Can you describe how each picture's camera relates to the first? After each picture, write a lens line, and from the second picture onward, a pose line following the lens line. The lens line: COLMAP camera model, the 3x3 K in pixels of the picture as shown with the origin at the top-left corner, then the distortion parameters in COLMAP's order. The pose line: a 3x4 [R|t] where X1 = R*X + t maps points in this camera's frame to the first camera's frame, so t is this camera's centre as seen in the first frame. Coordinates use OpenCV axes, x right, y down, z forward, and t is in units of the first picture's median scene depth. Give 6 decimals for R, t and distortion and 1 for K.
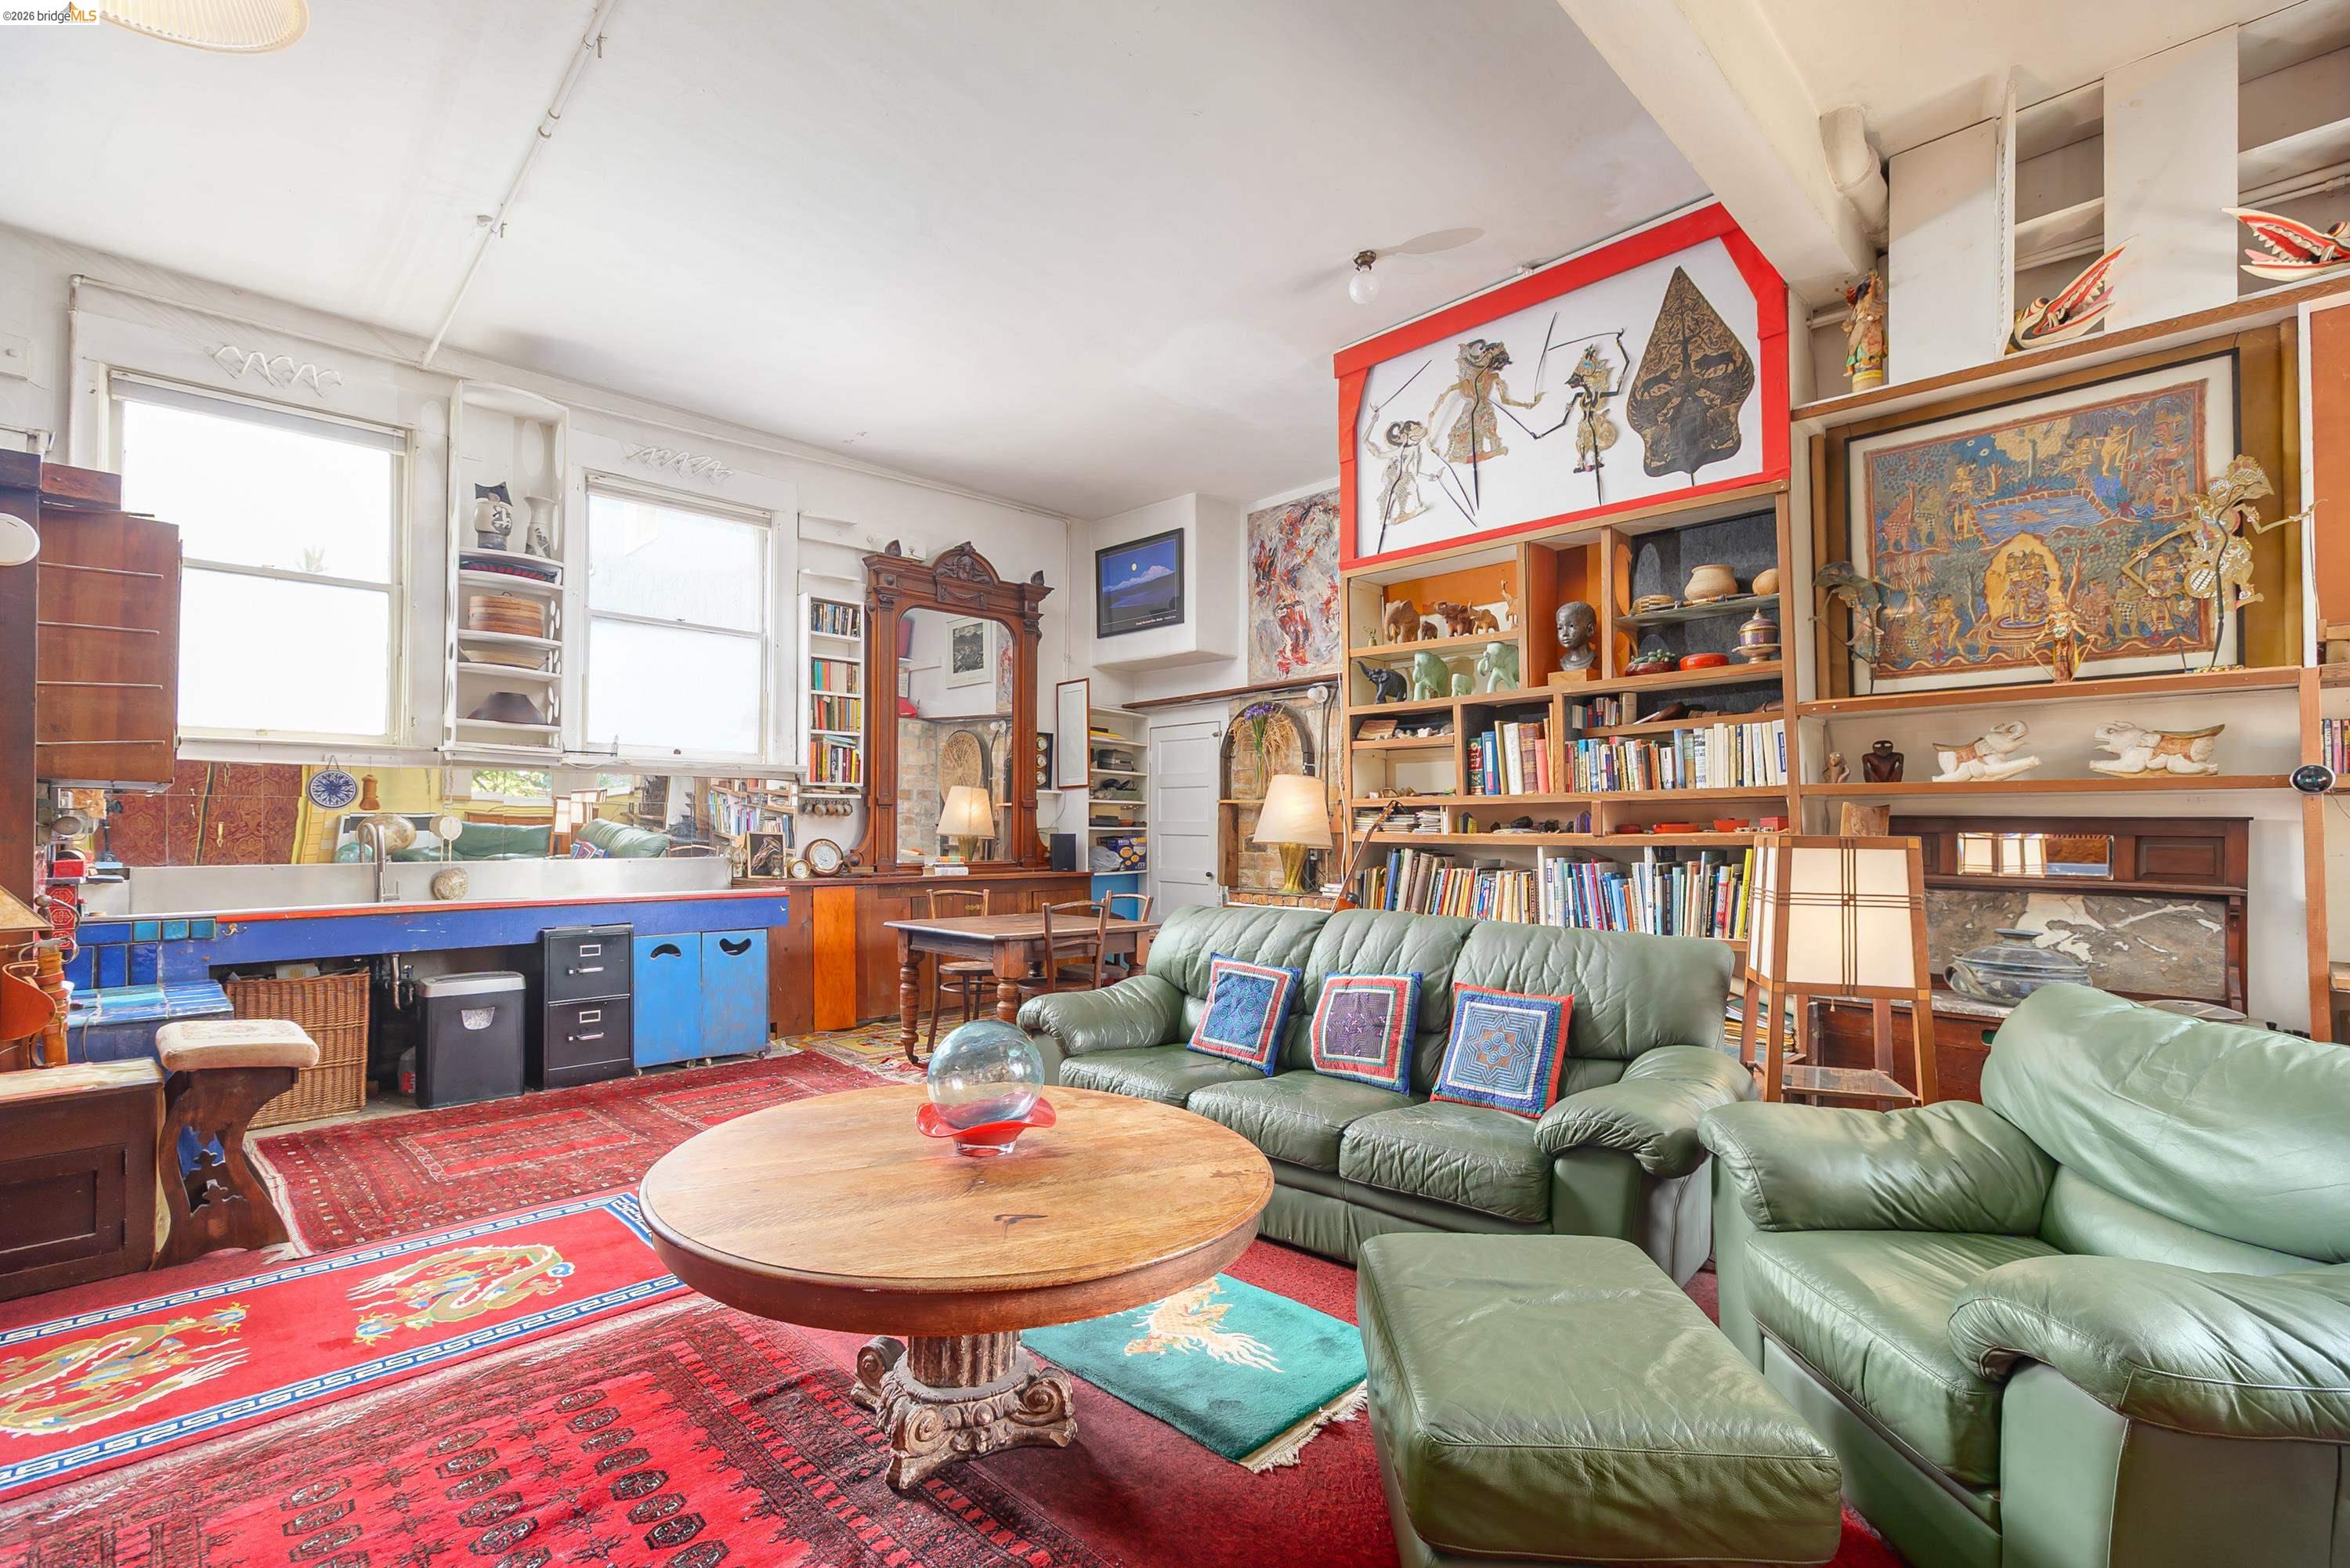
lens RADIAL K [[1048.6, 0, 1153.8], [0, 1048.6, 819.1], [0, 0, 1]] dist [-0.001337, 0.000086]
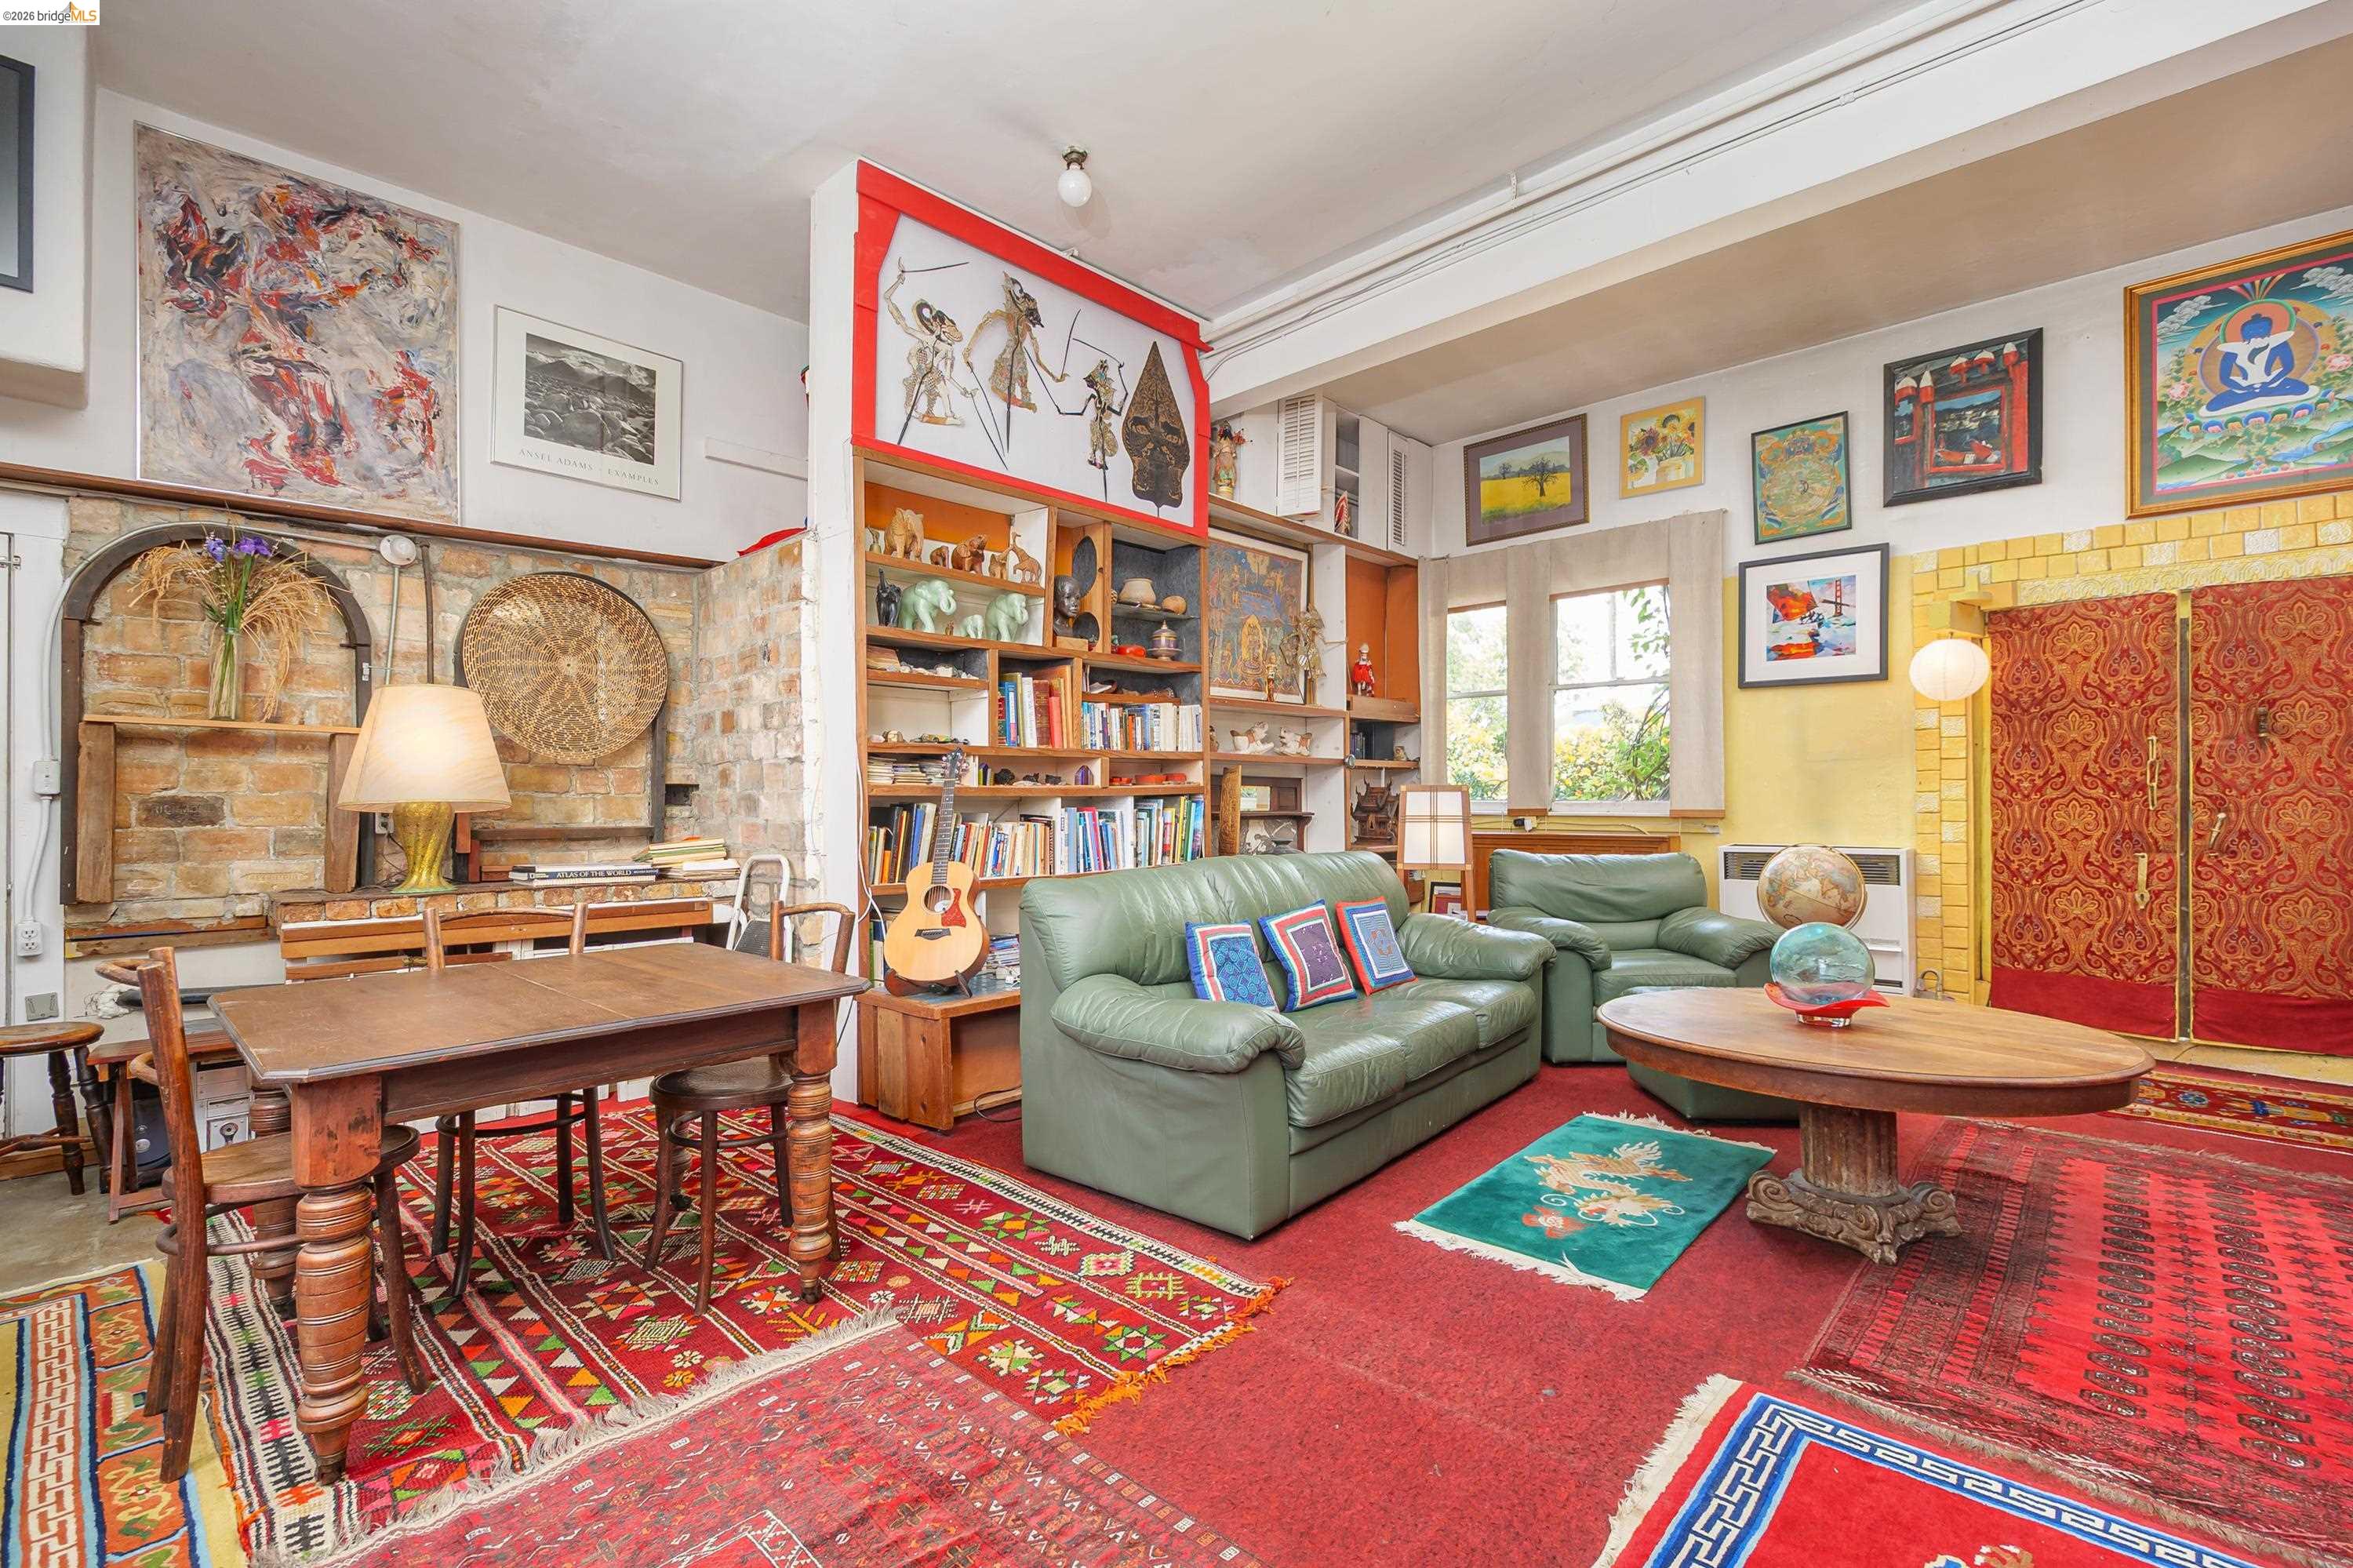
lens RADIAL K [[1042.9, 0, 1181.4], [0, 1042.9, 789.7], [0, 0, 1]] dist [0.009702, -0.000275]
pose [[-0.039653, 0.001475, 0.999212, -0.684228], [-0.008830, 0.999959, -0.001826, 0.019526], [-0.999174, -0.008896, -0.039638, 0.895502]]
